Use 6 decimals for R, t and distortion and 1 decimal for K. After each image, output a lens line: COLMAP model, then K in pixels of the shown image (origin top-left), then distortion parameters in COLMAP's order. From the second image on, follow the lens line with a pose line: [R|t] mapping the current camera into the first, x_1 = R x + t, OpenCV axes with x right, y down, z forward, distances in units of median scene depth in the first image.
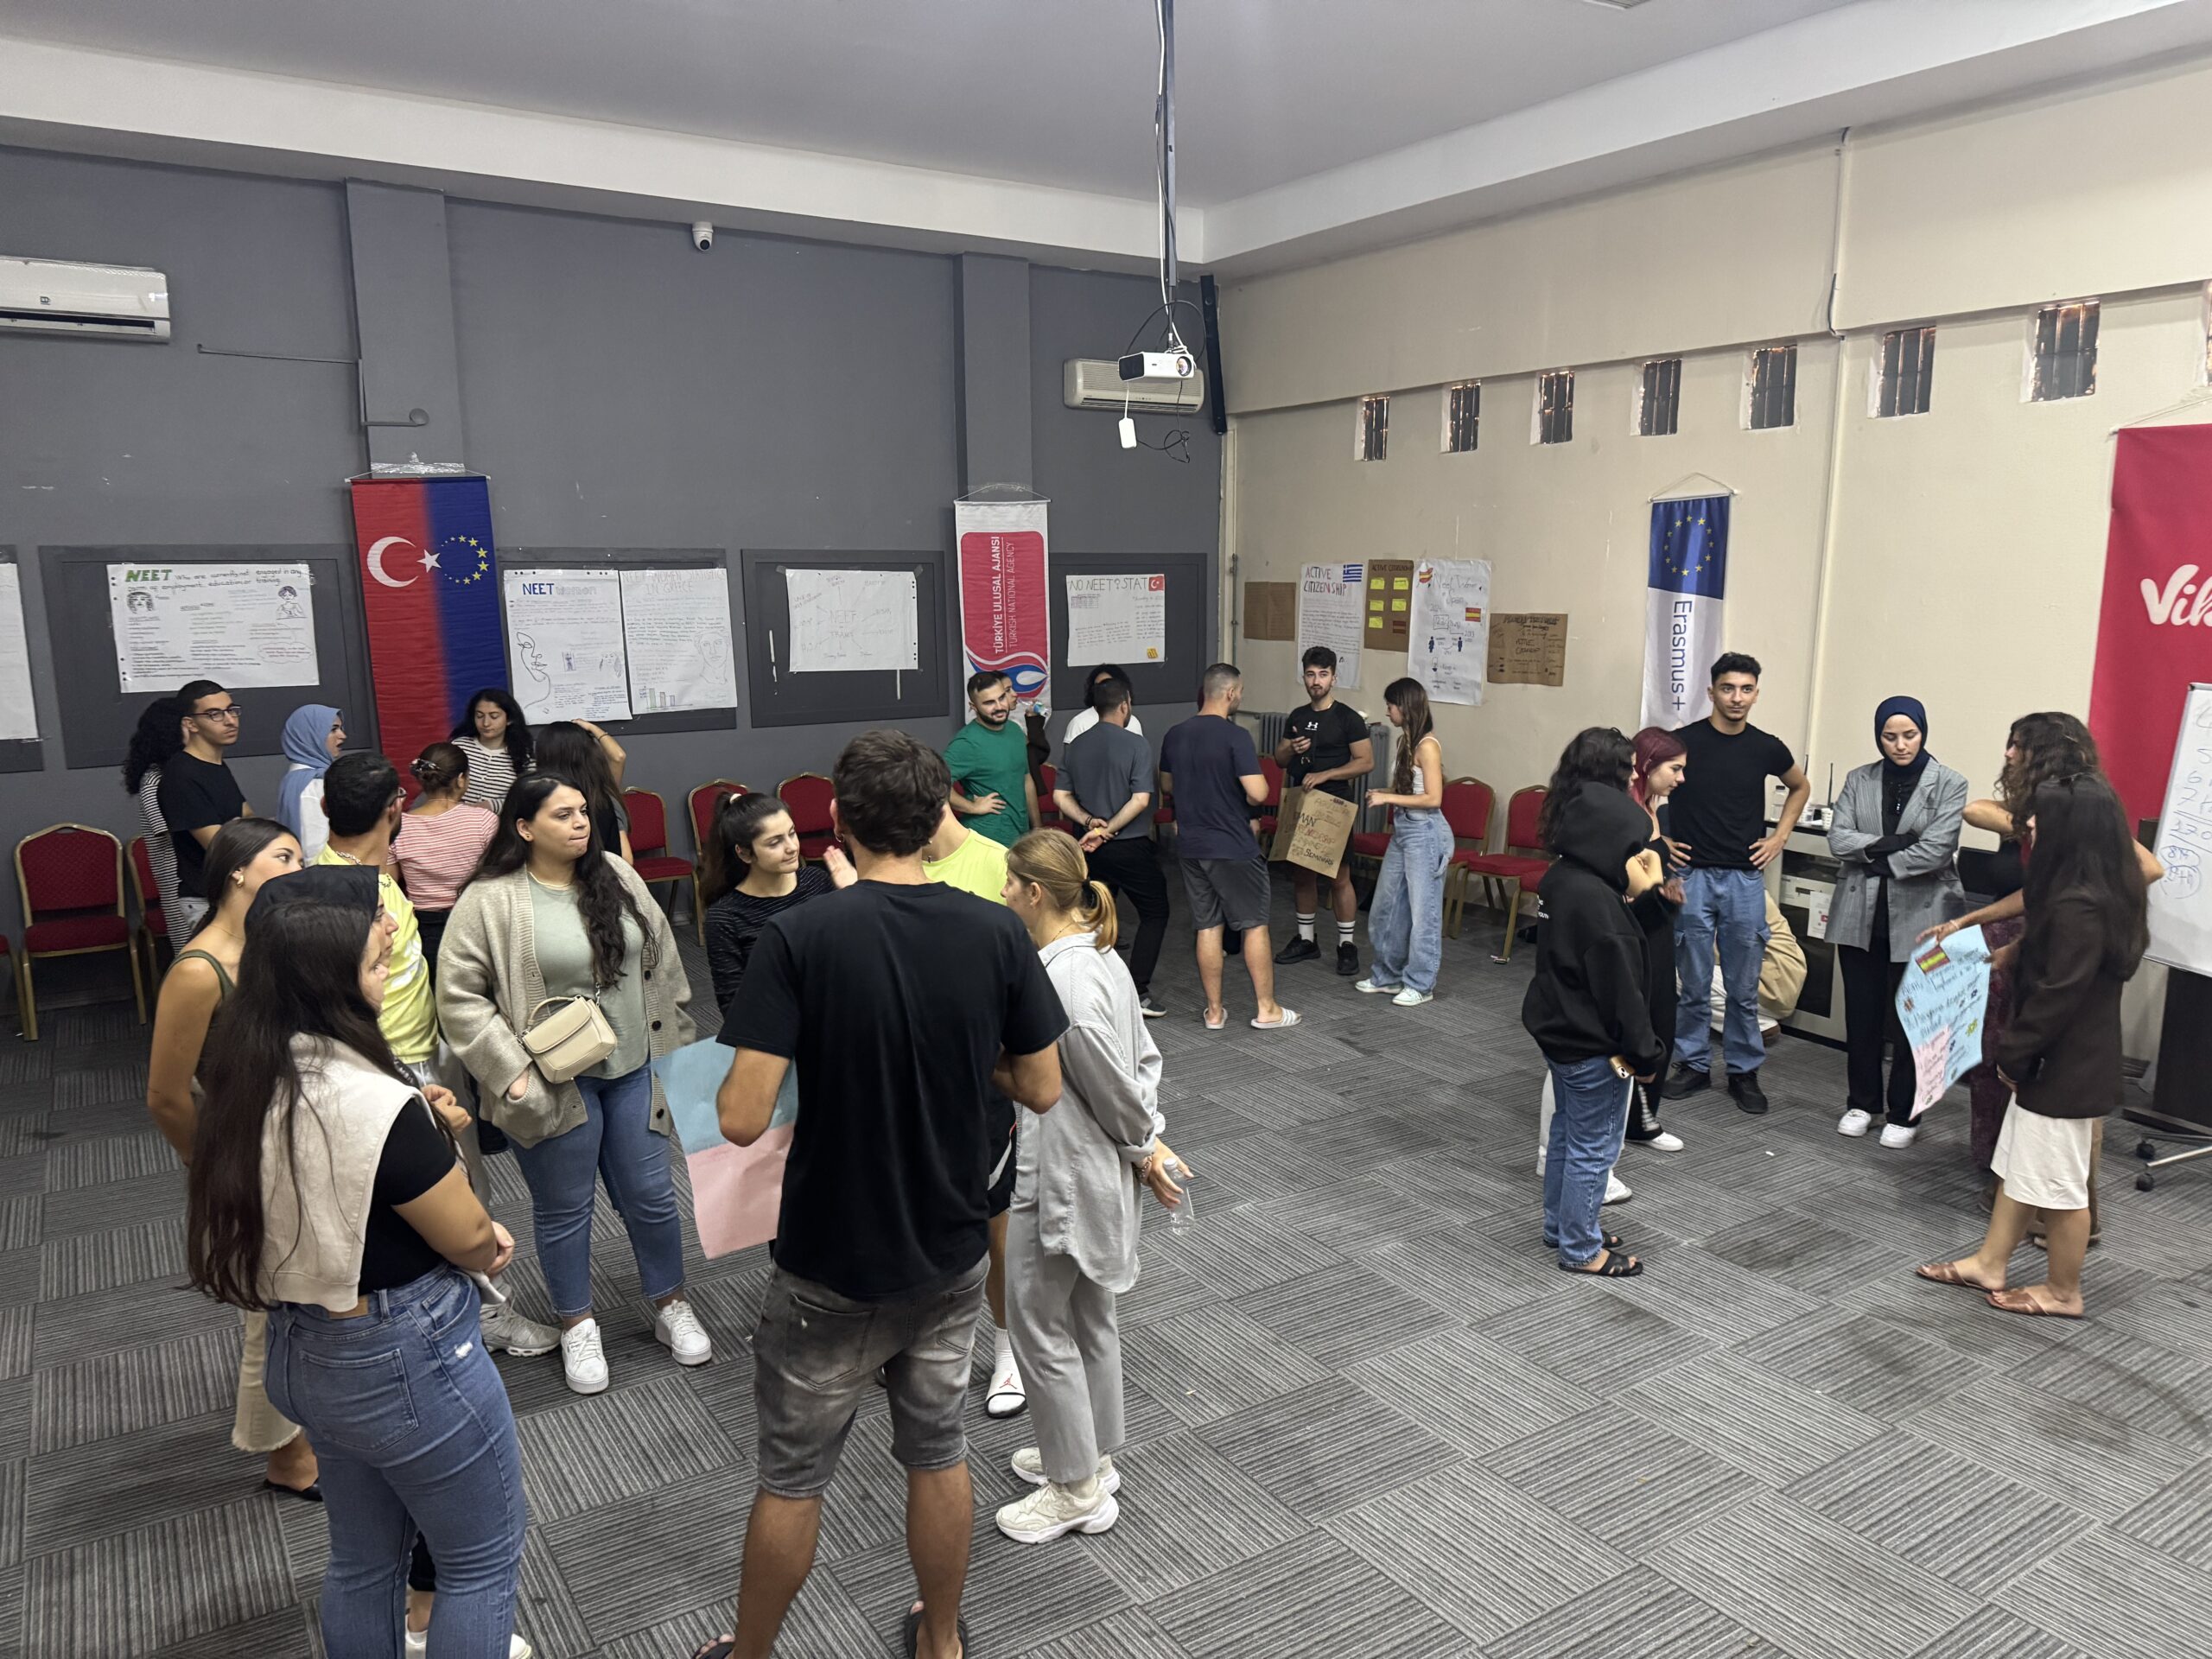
lens RADIAL K [[1582.9, 0, 1095.3], [0, 1582.9, 831.7], [0, 0, 1]] dist [0.149149, -0.162057]
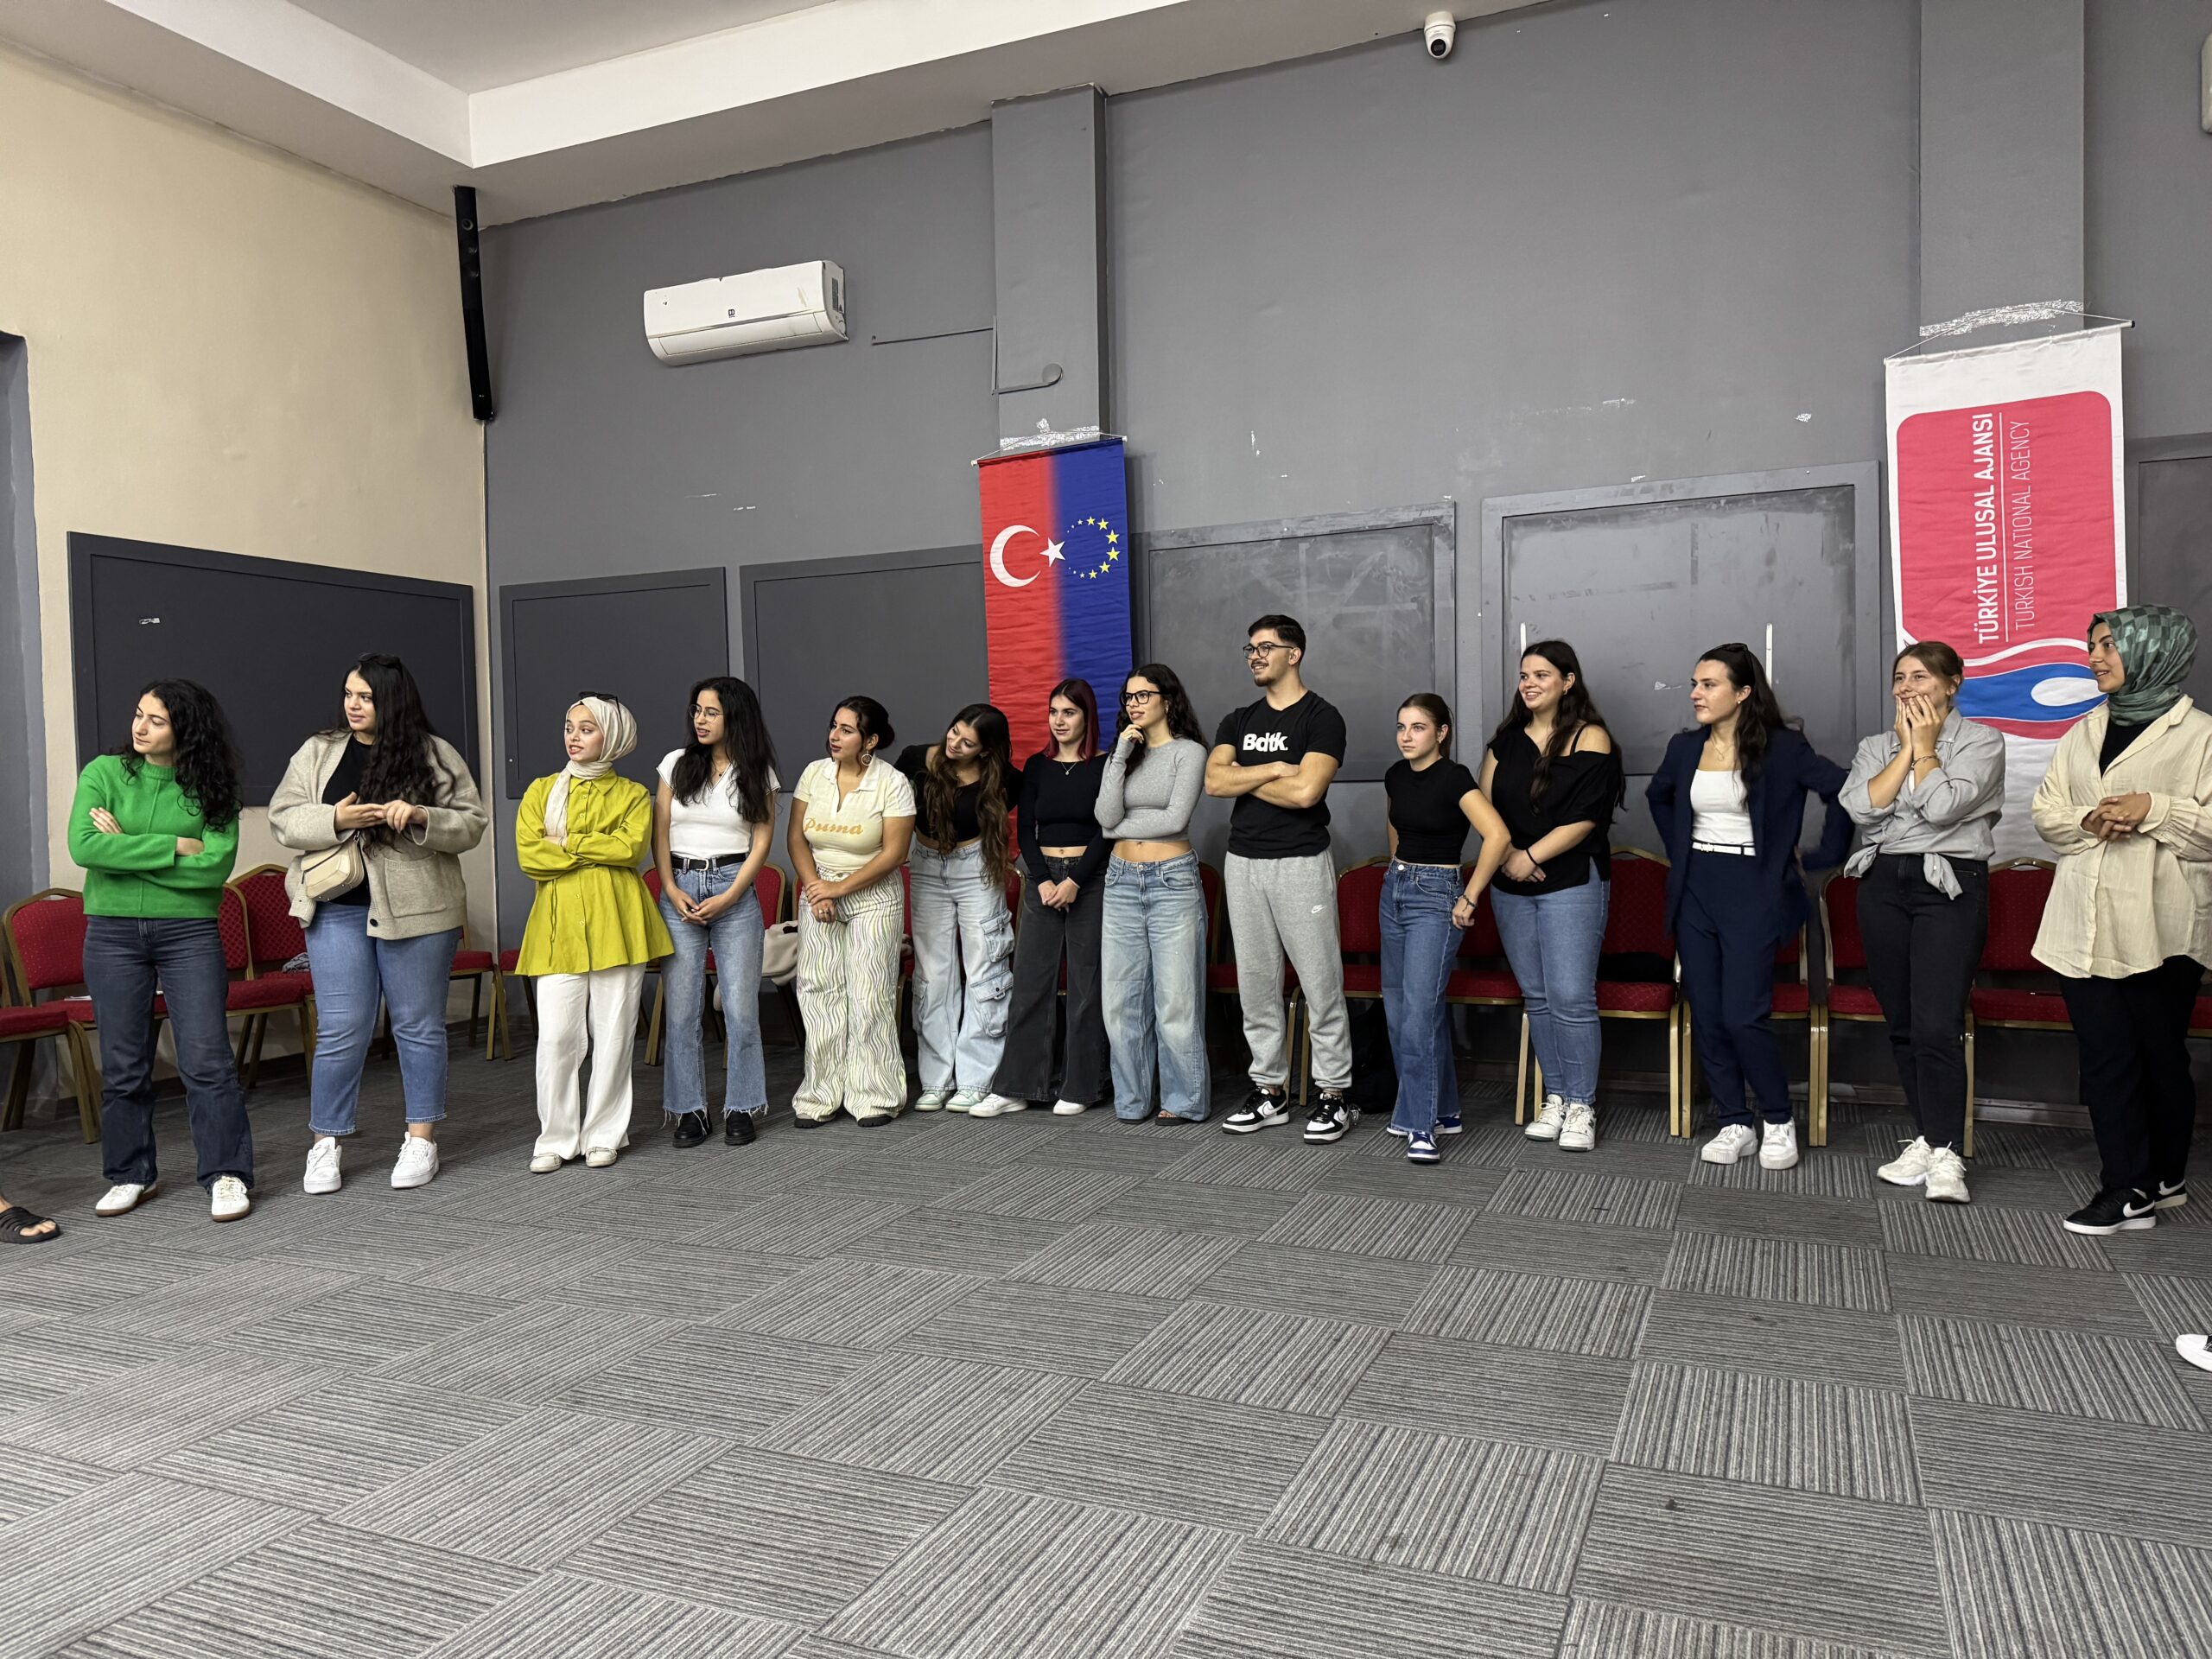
lens RADIAL K [[1546.5, 0, 1120.3], [0, 1546.5, 841.8], [0, 0, 1]] dist [0.064771, -0.072153]
pose [[0.553652, 0.024210, -0.832396, 0.229296], [-0.119648, 0.991519, -0.050744, 0.008465], [0.824108, 0.127689, 0.551853, 0.580946]]
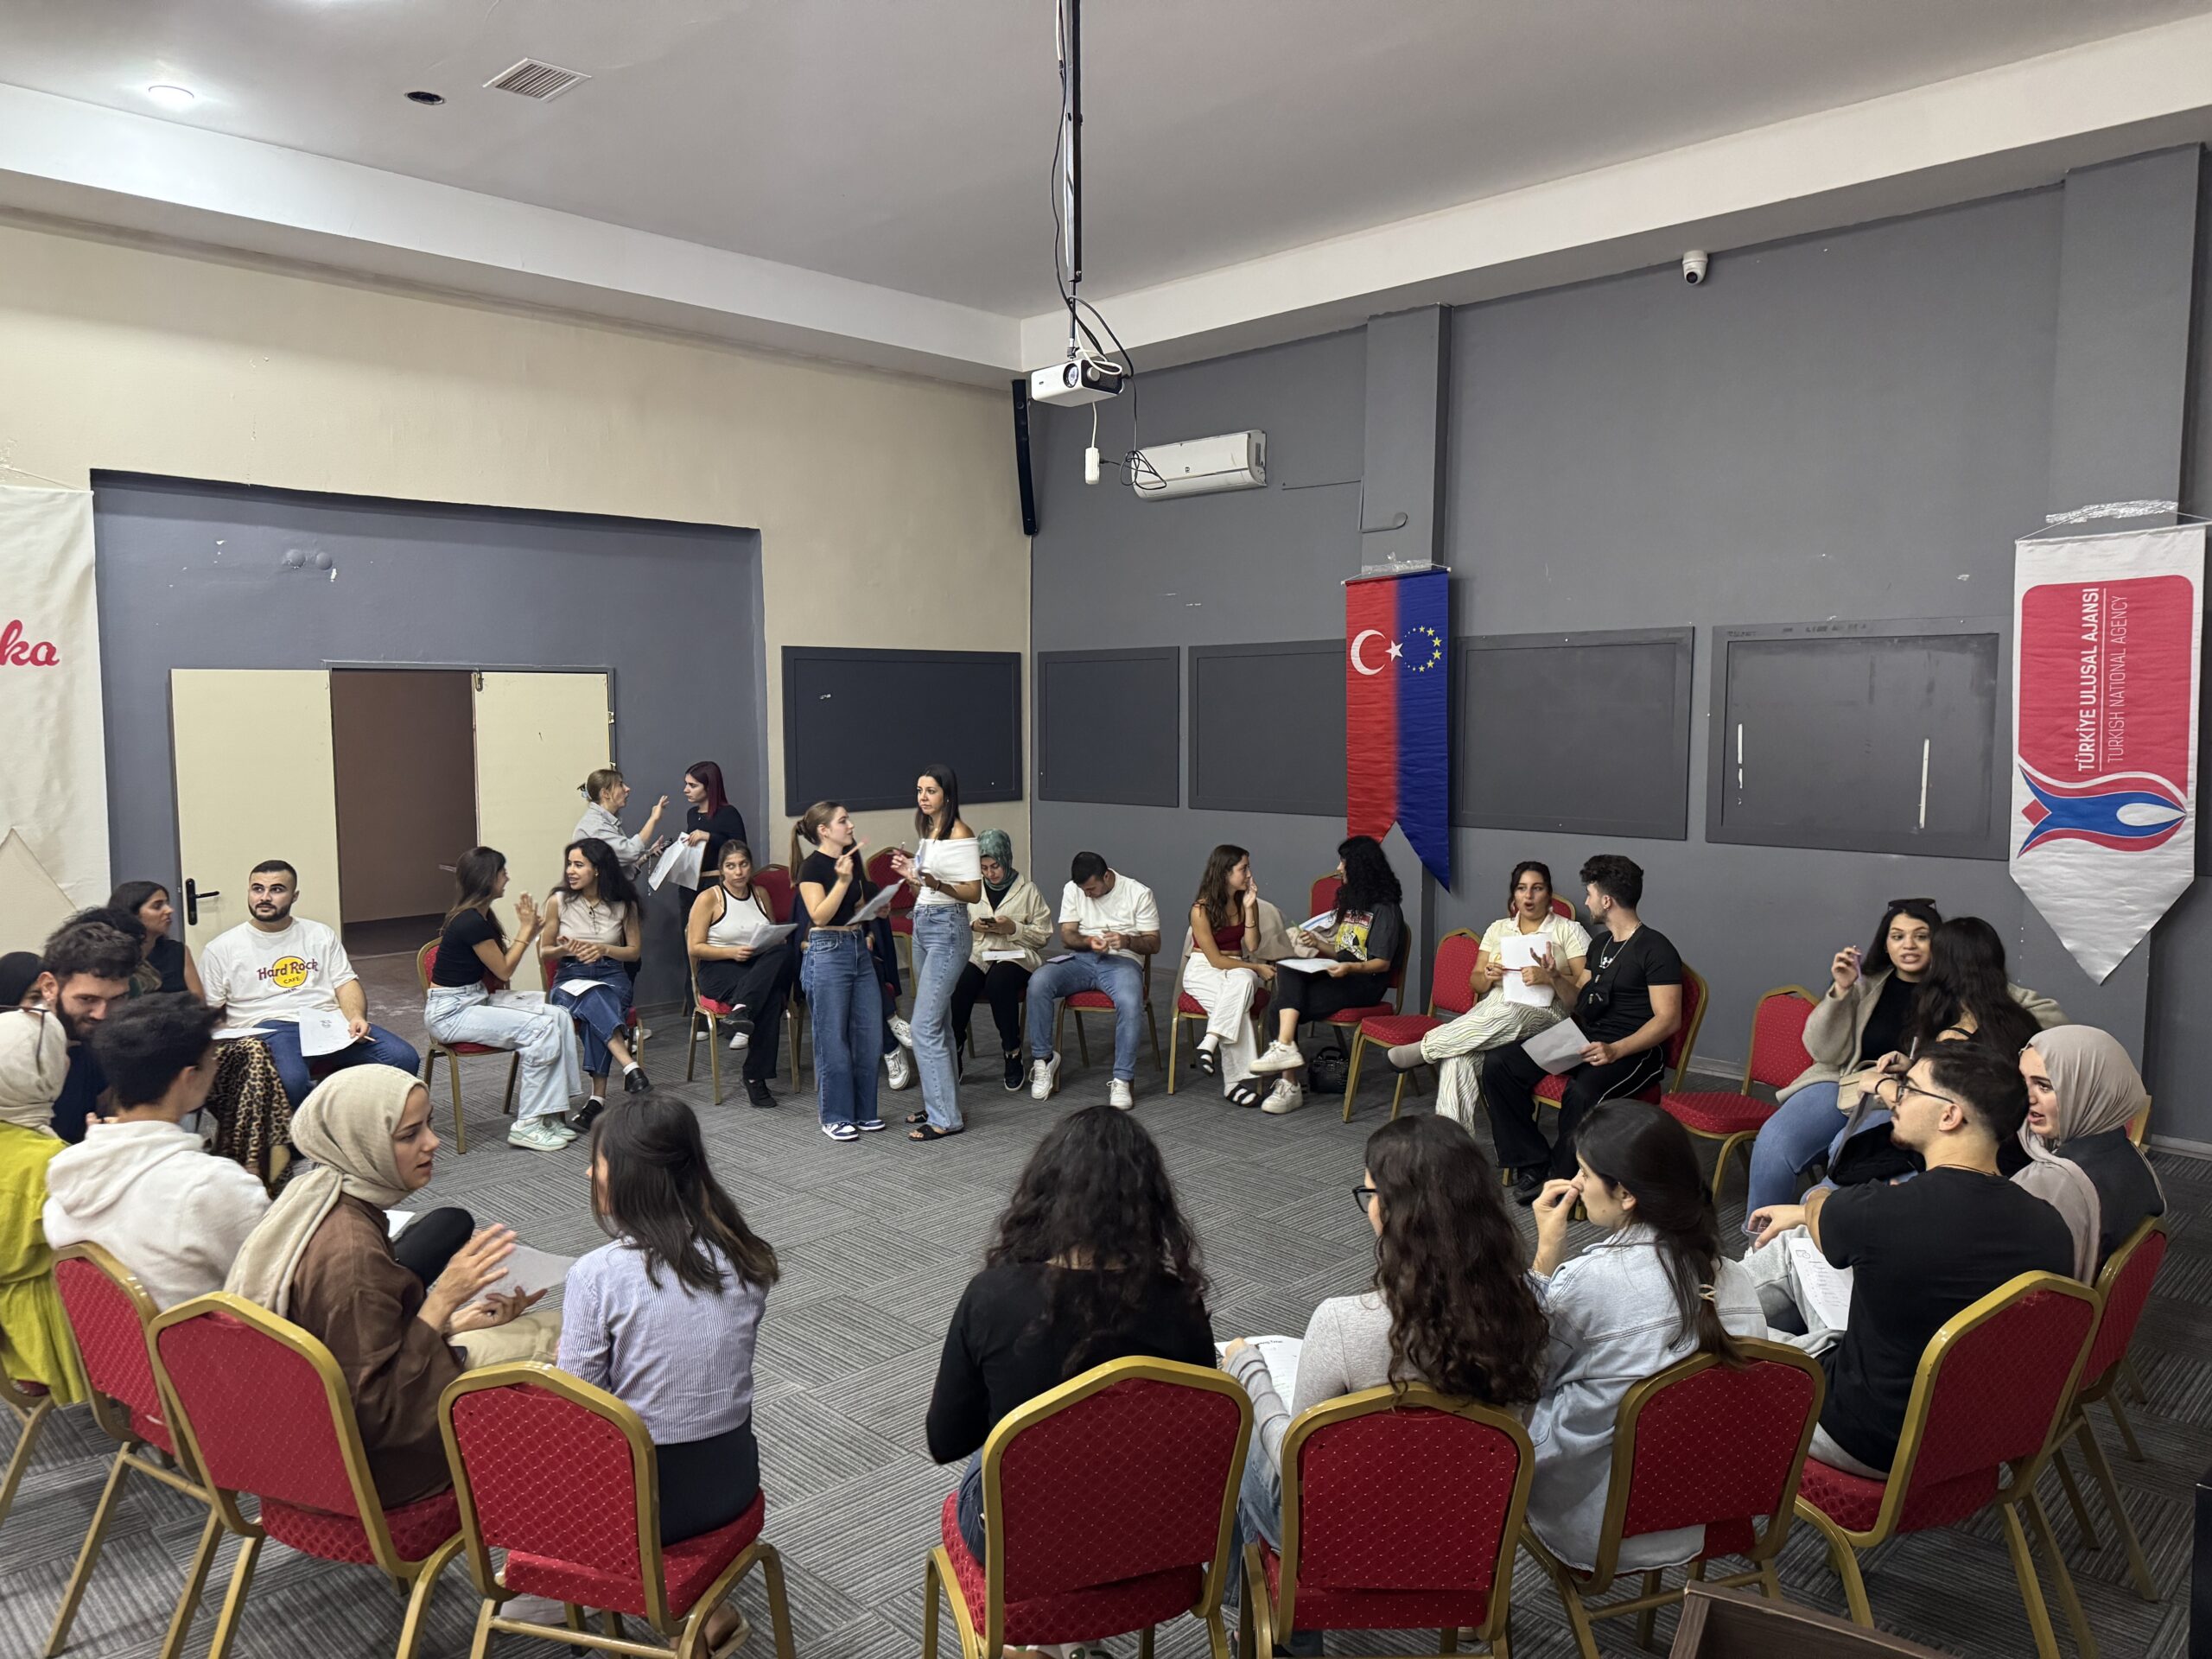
lens RADIAL K [[1546.5, 0, 1120.3], [0, 1546.5, 841.8], [0, 0, 1]] dist [0.064771, -0.072153]
pose [[0.217512, 0.095269, -0.971397, 0.527656], [-0.161568, 0.985010, 0.060426, -0.069372], [0.962592, 0.143804, 0.229644, 0.562485]]
